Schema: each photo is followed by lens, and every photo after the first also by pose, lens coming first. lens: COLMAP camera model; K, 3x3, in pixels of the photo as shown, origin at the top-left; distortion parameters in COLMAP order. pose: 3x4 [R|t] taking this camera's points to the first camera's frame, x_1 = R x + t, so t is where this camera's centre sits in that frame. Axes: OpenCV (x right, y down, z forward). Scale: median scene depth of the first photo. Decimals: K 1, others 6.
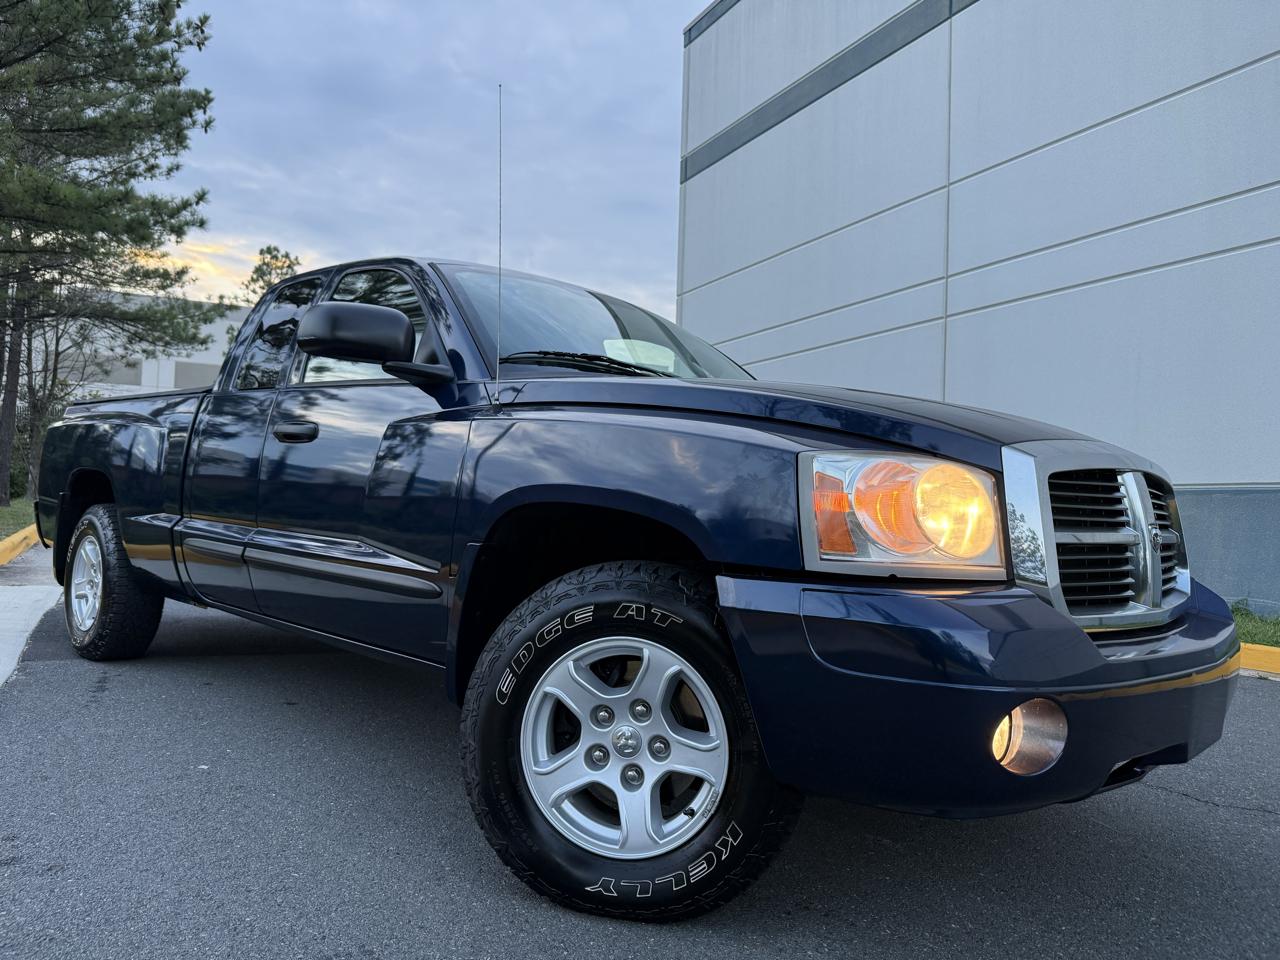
lens RADIAL K [[923.5, 0, 640.6], [0, 923.5, 468.0], [0, 0, 1]] dist [-0.001480, -0.004334]
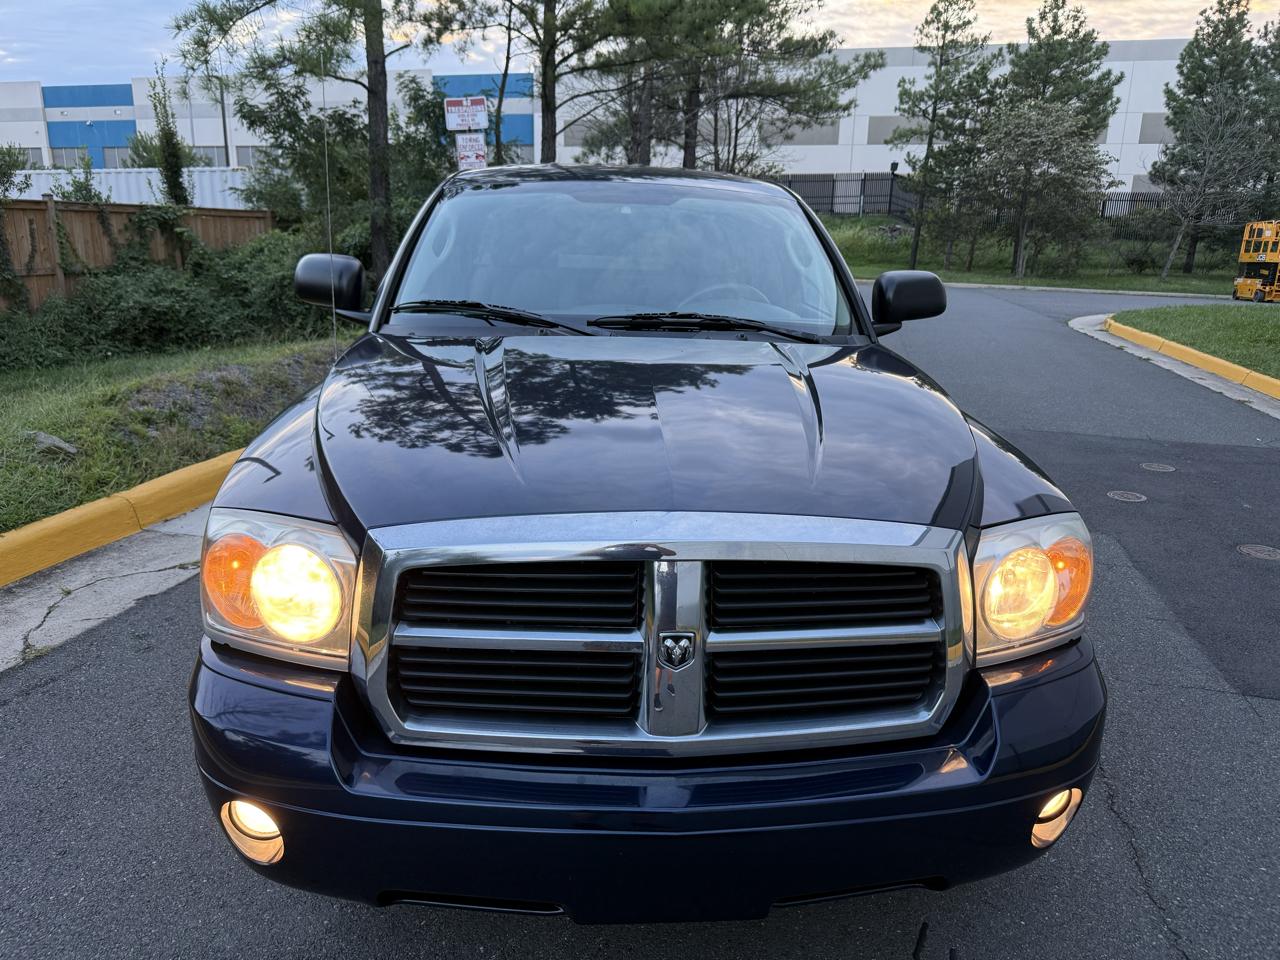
lens RADIAL K [[925.8, 0, 639.2], [0, 925.8, 483.1], [0, 0, 1]] dist [-0.002287, -0.003526]
pose [[0.743085, 0.156606, -0.650615, 1.025218], [0.032491, 0.962642, 0.268822, -0.263836], [0.668408, -0.220897, 0.710236, 0.489399]]
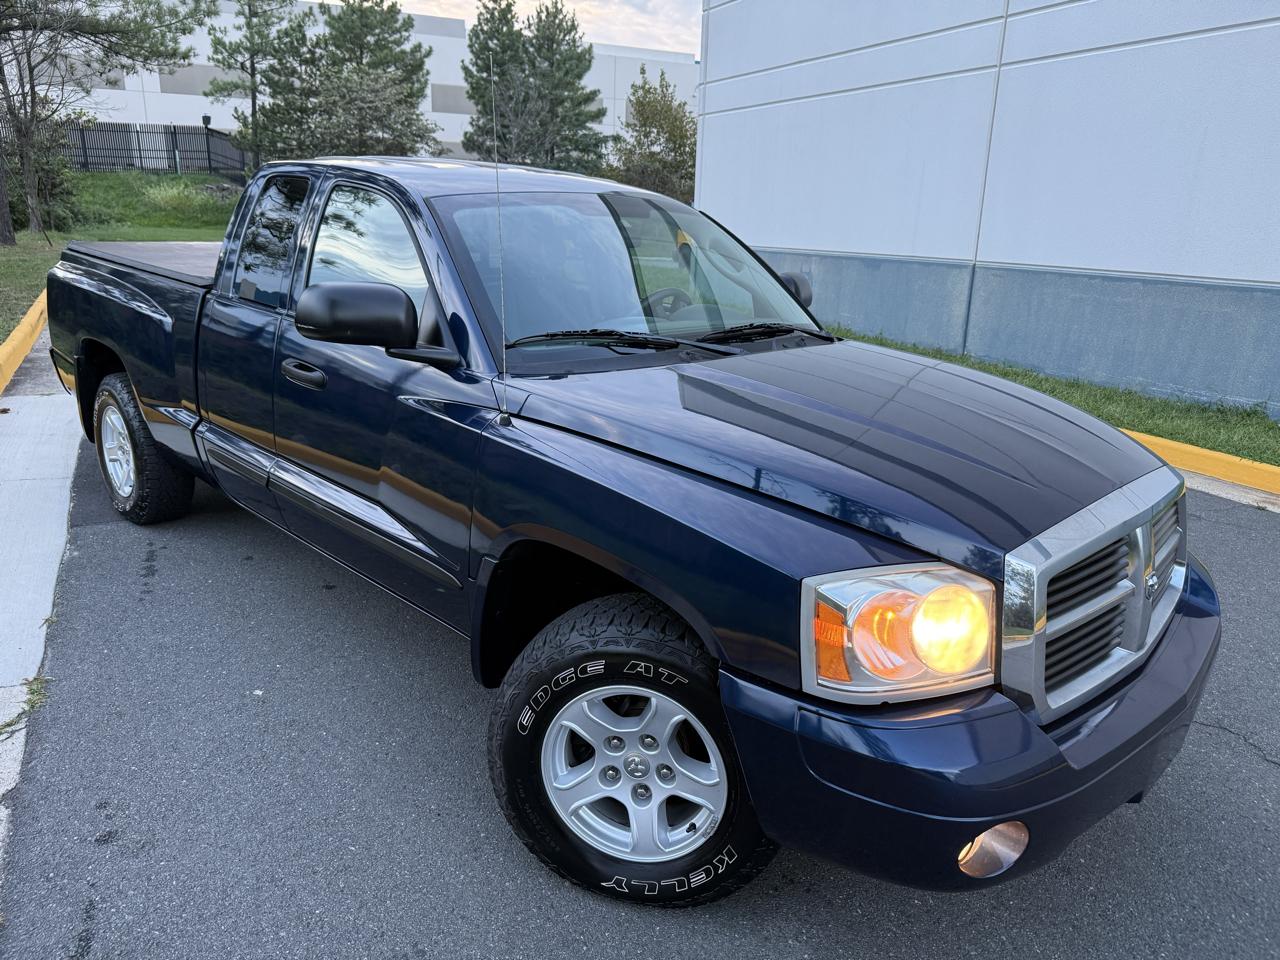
lens RADIAL K [[925.4, 0, 642.8], [0, 925.4, 481.6], [0, 0, 1]] dist [-0.004361, -0.002452]
pose [[0.999799, 0.004564, -0.019520, 0.012309], [0.001945, 0.947063, 0.321041, -0.375234], [0.019952, -0.321015, 0.946864, 0.053802]]
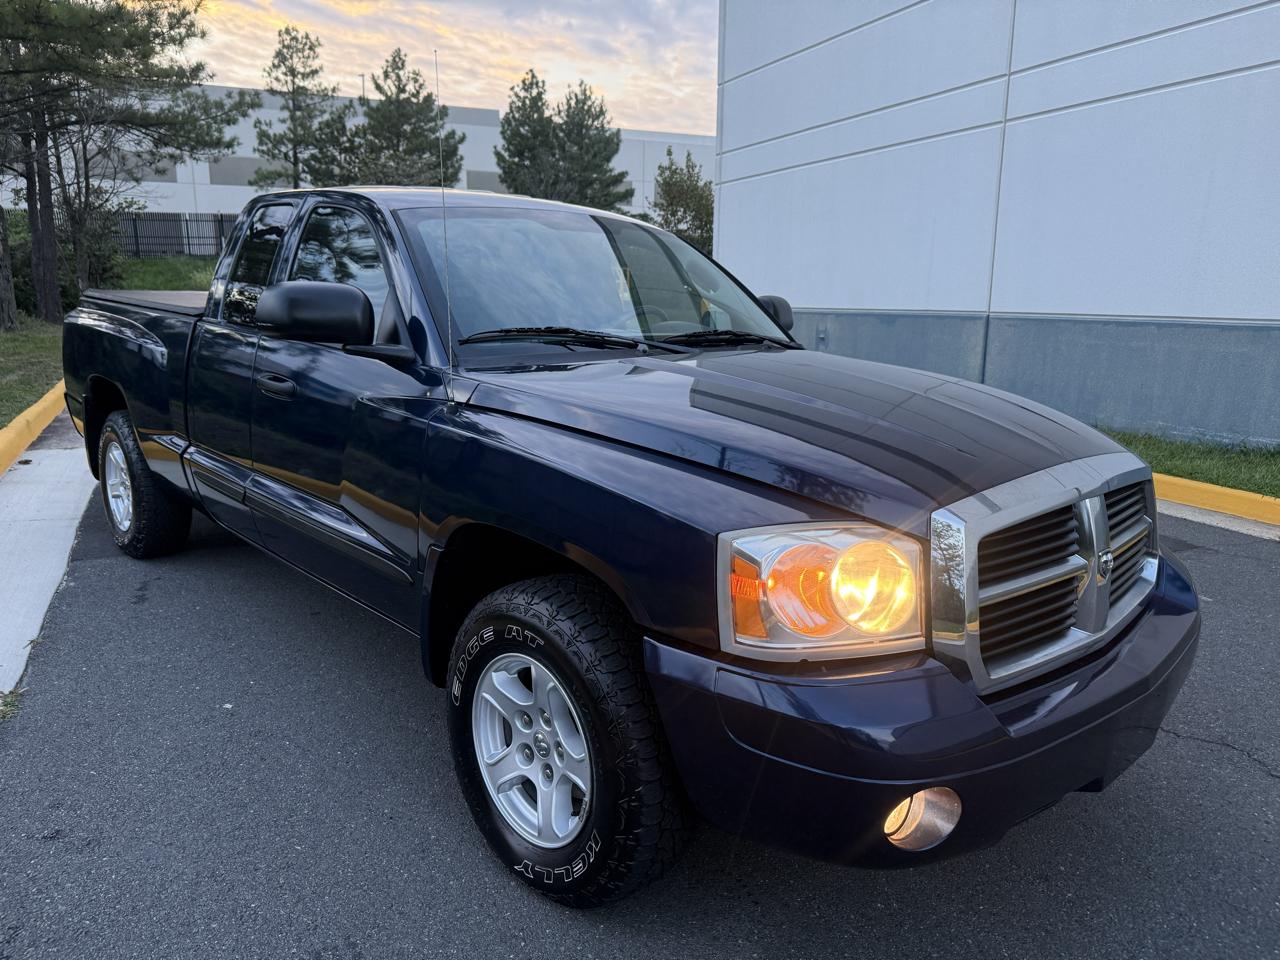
lens RADIAL K [[925.8, 0, 639.2], [0, 925.8, 483.1], [0, 0, 1]] dist [-0.002287, -0.003526]
pose [[0.998113, -0.008595, -0.060792, 0.119914], [0.023275, 0.969217, 0.245107, -0.267990], [0.056813, -0.246059, 0.967588, 0.031777]]
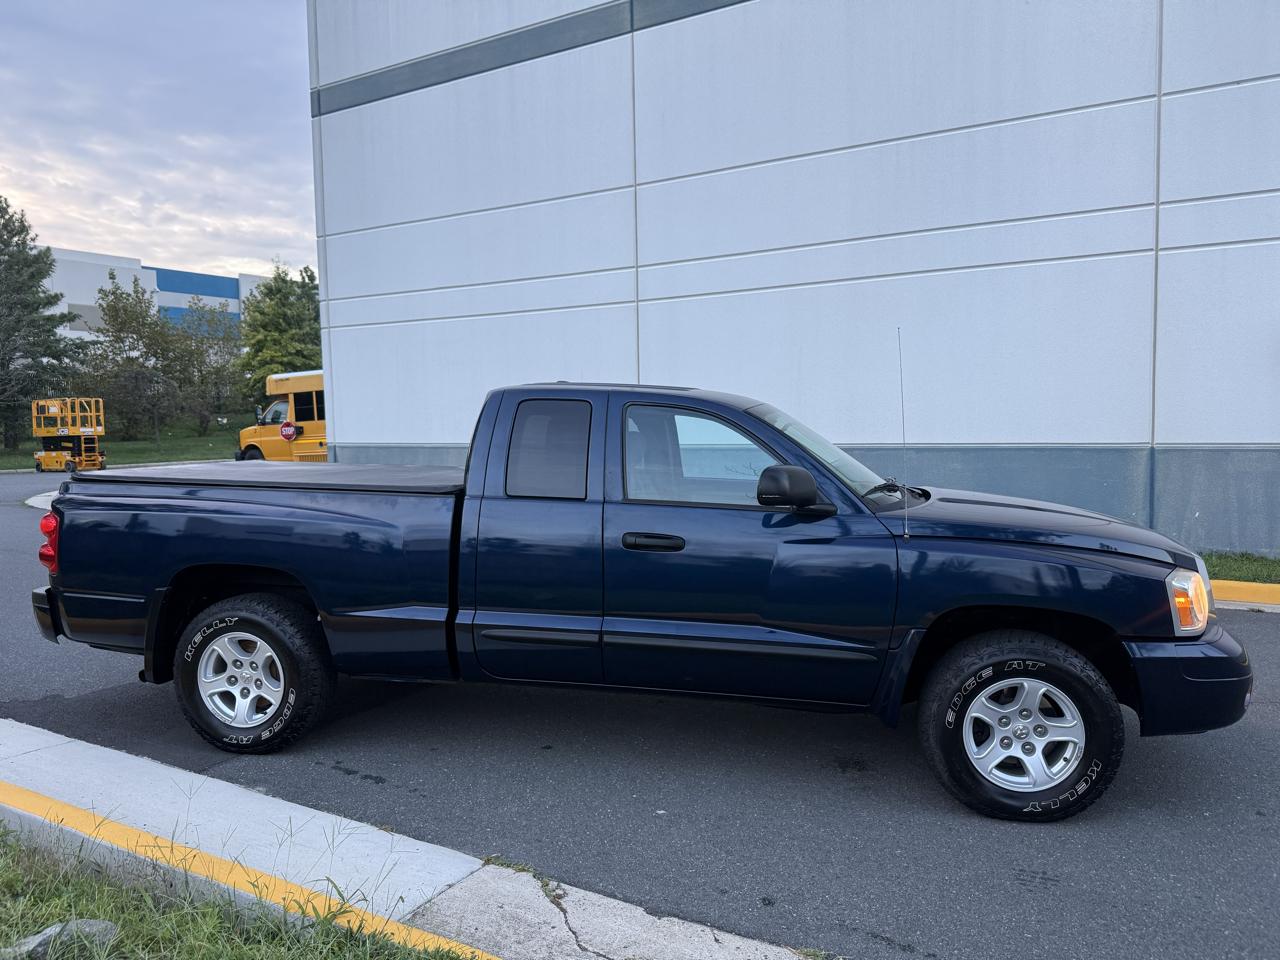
lens RADIAL K [[903.2, 0, 656.8], [0, 903.2, 454.4], [0, 0, 1]] dist [0.005851, 0.000925]
pose [[0.841977, -0.067527, 0.535271, -1.576158], [0.015400, 0.994740, 0.101266, -0.453543], [-0.539294, -0.077020, 0.838588, -0.085118]]
